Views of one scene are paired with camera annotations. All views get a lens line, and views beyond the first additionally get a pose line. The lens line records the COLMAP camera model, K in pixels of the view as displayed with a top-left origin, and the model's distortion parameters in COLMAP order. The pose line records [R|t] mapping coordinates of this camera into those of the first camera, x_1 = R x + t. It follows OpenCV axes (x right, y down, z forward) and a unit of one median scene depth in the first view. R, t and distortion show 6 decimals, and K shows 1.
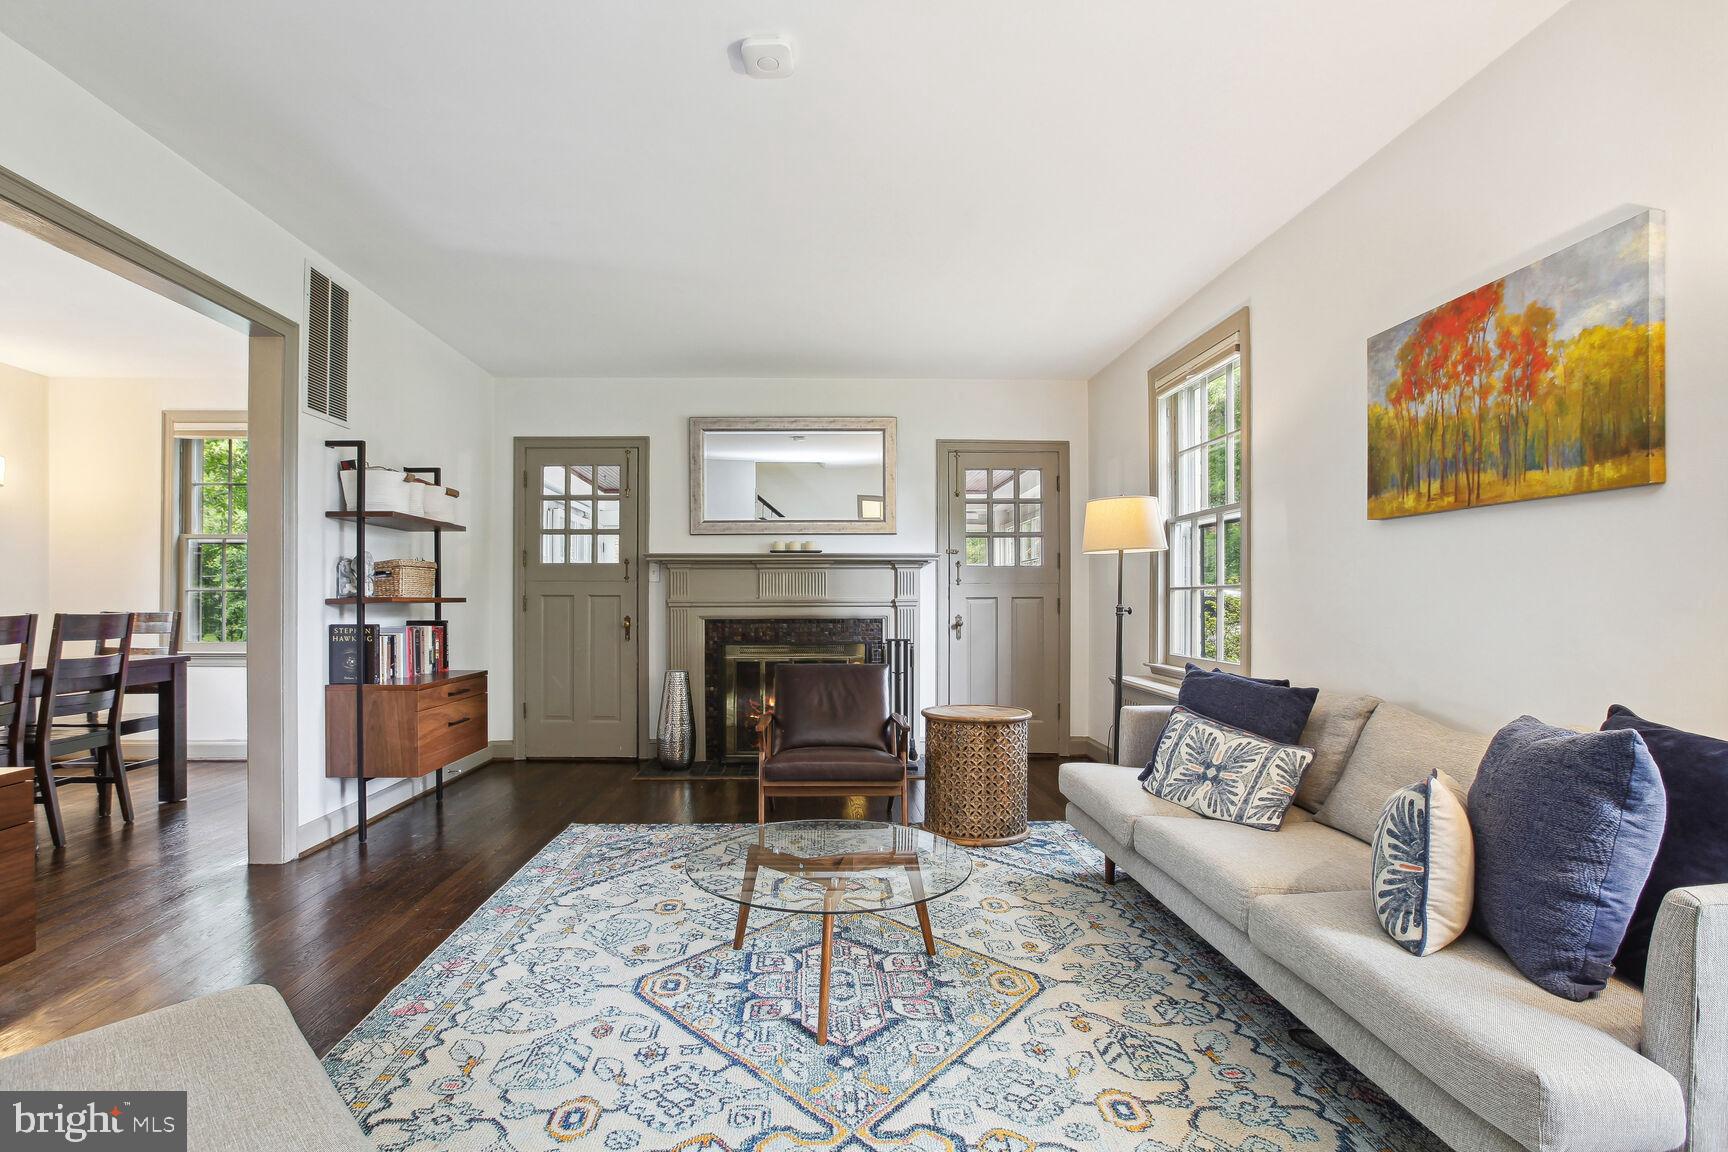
lens RADIAL K [[808.7, 0, 815.4], [0, 808.7, 577.5], [0, 0, 1]] dist [-0.028630, 0.008009]
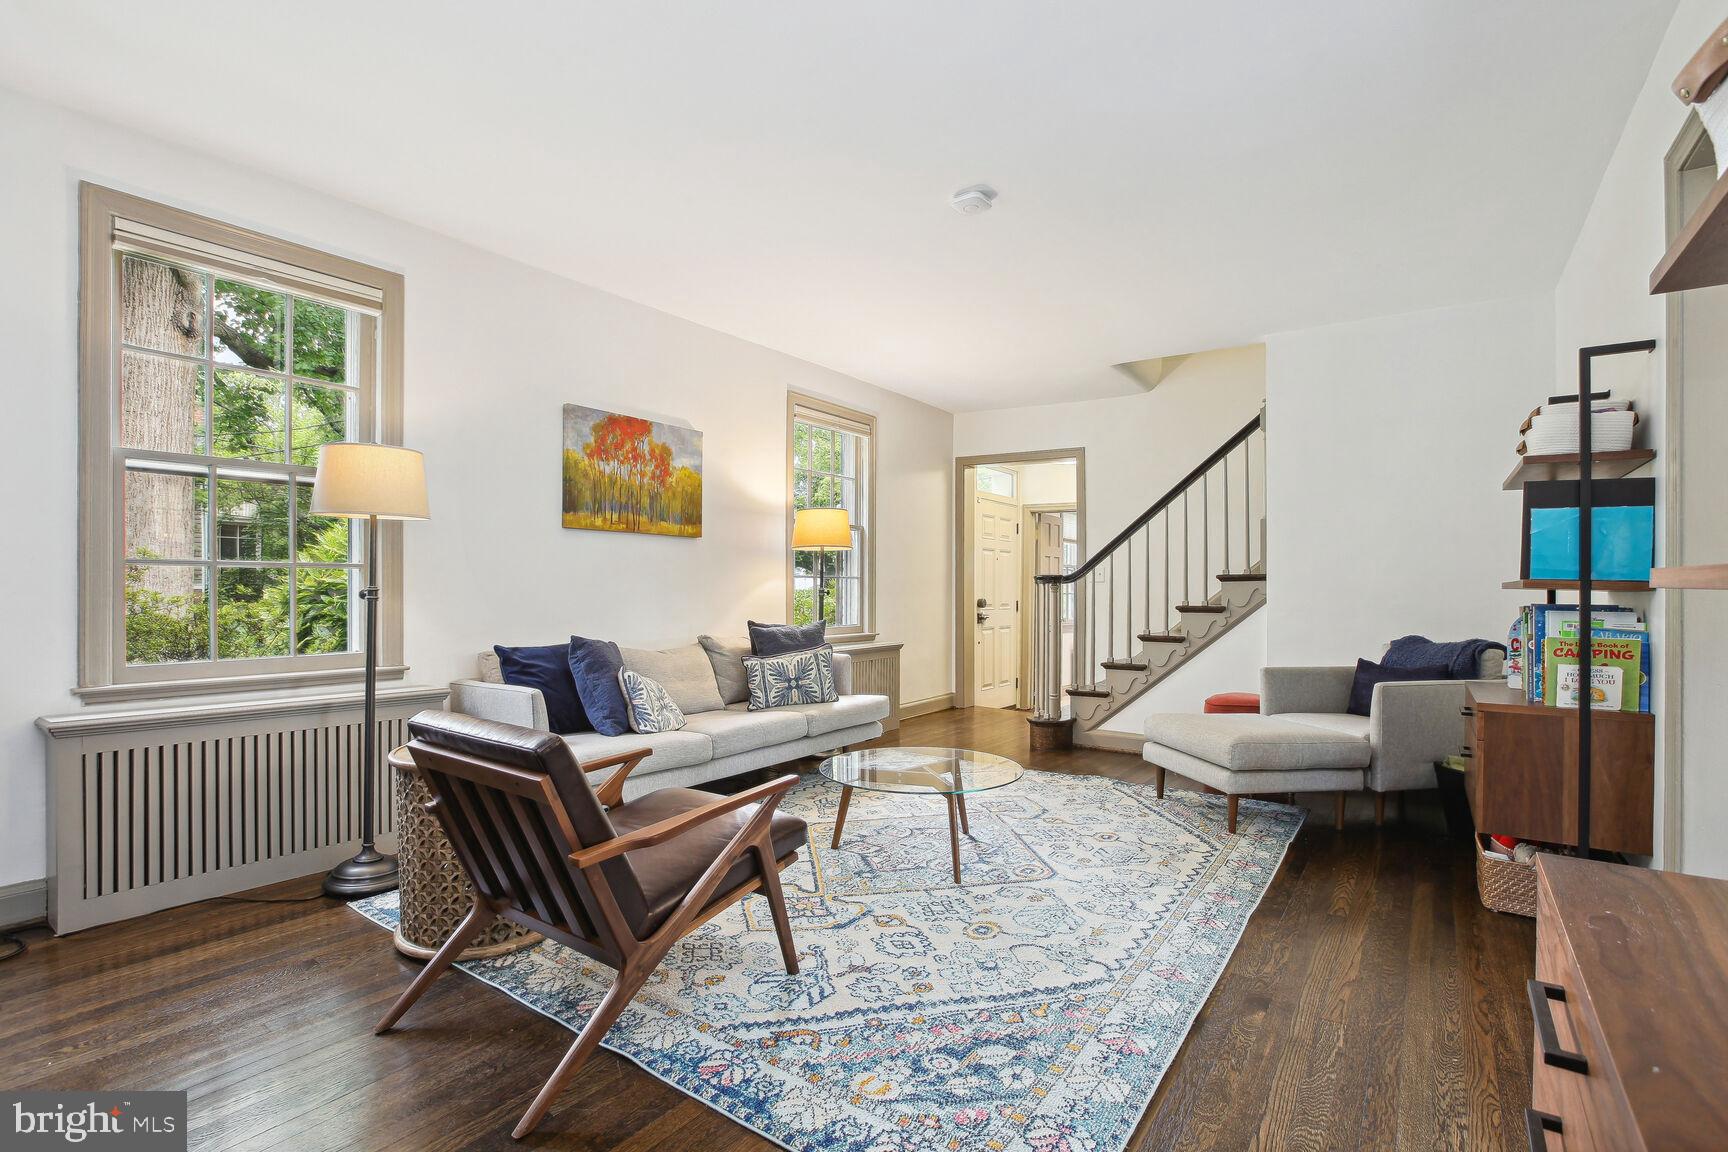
lens RADIAL K [[808.7, 0, 854.0], [0, 808.7, 587.9], [0, 0, 1]] dist [-0.028630, 0.008009]
pose [[-0.803475, -0.011863, 0.595221, -0.470610], [-0.026381, 0.999529, -0.015689, 0.037411], [-0.594754, -0.028308, -0.803409, 1.437061]]
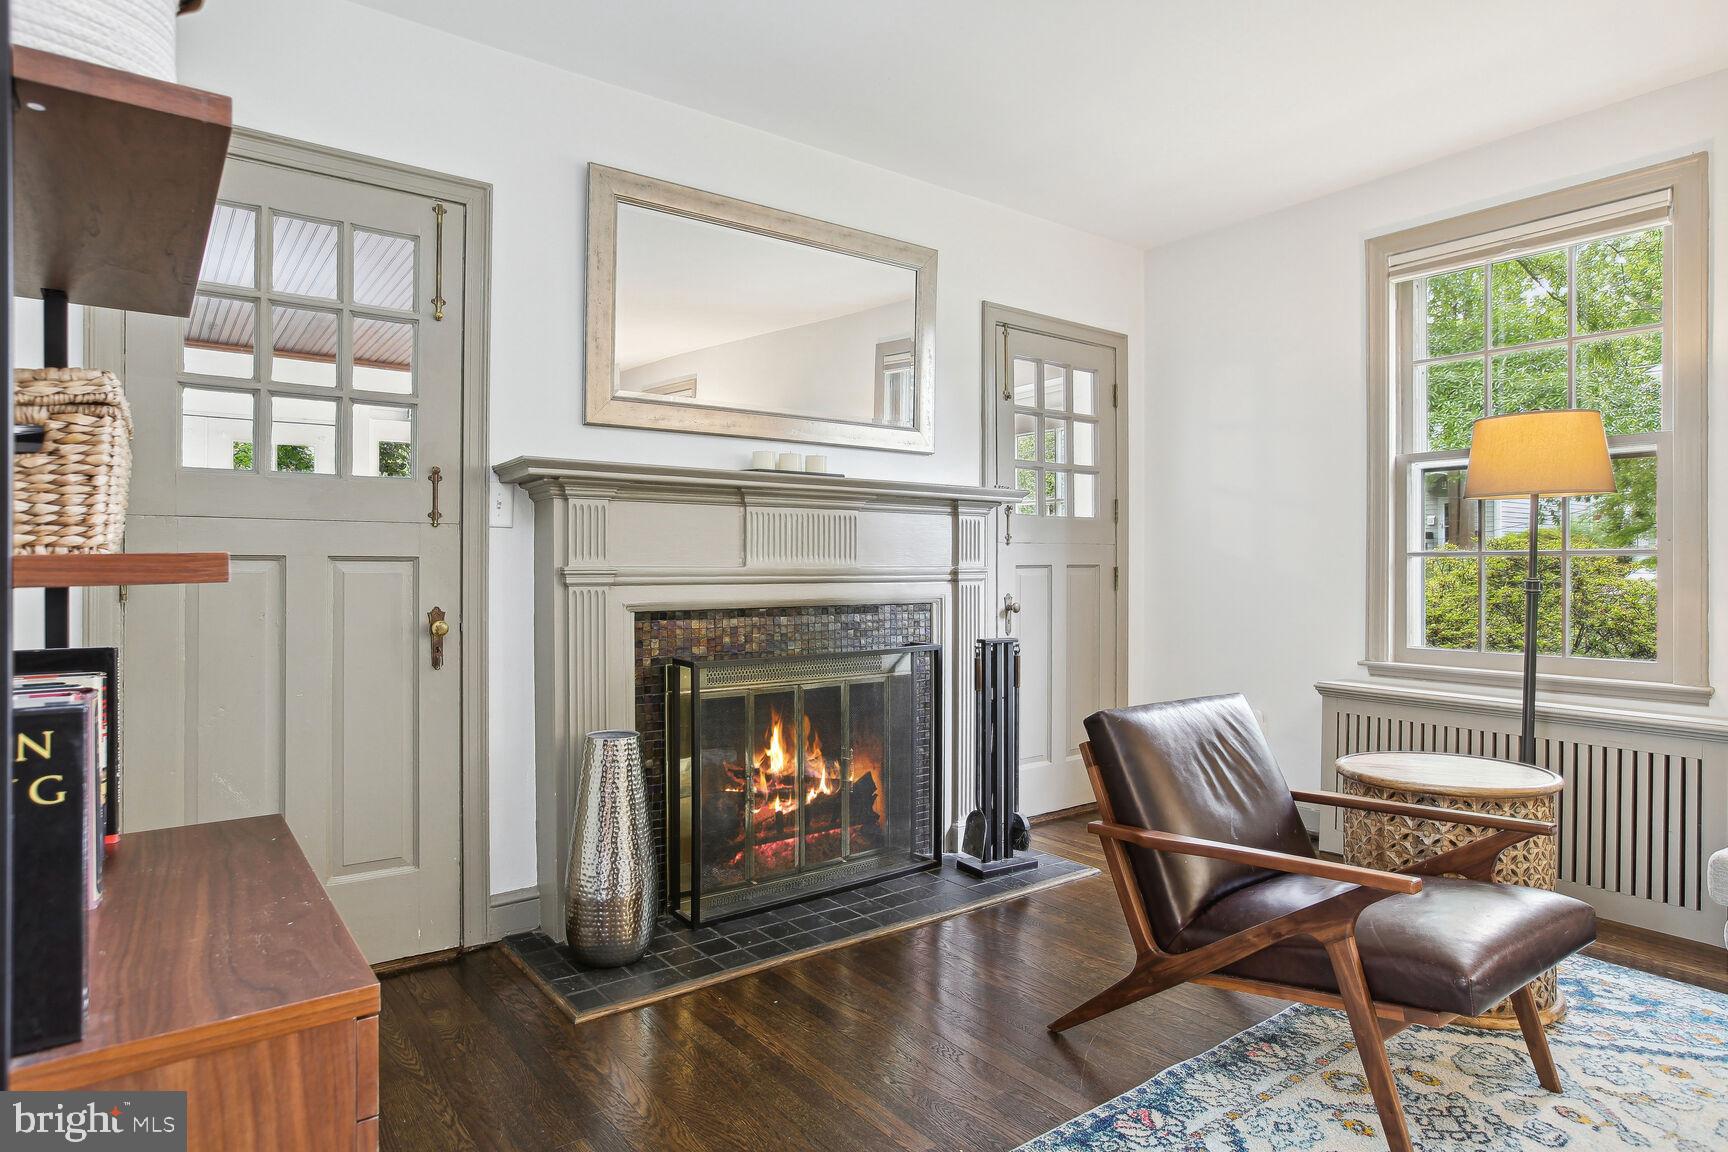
lens RADIAL K [[975.6, 0, 844.3], [0, 975.6, 551.6], [0, 0, 1]] dist [-0.008689, 0.000449]
pose [[0.808132, 0.010548, 0.588907, -0.559586], [-0.016288, 0.999857, 0.004443, 0.020624], [-0.588776, -0.013182, 0.808189, 0.746658]]
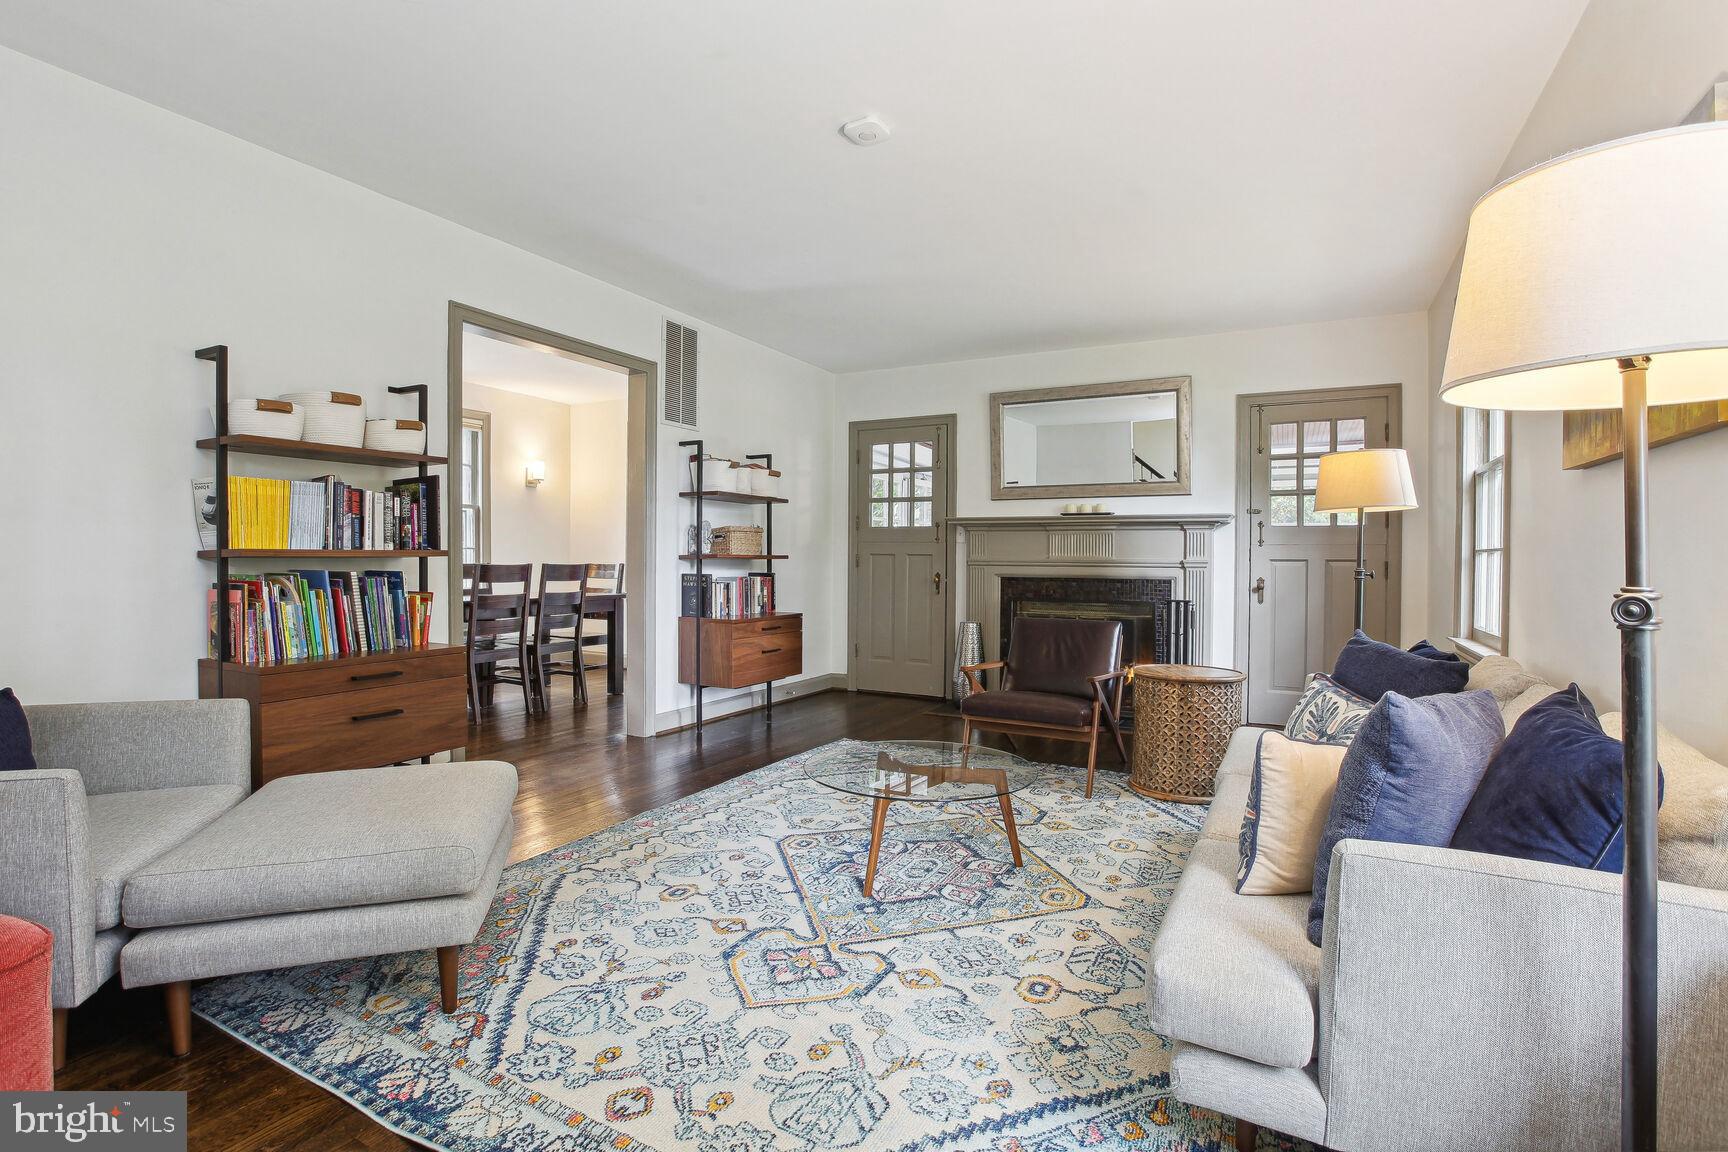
lens RADIAL K [[808.7, 0, 850.7], [0, 808.7, 549.8], [0, 0, 1]] dist [-0.028630, 0.008009]
pose [[0.870019, 0.004046, -0.493002, 0.347868], [0.003425, 0.999893, 0.014250, -0.002174], [0.493007, -0.014086, 0.869911, -0.081507]]
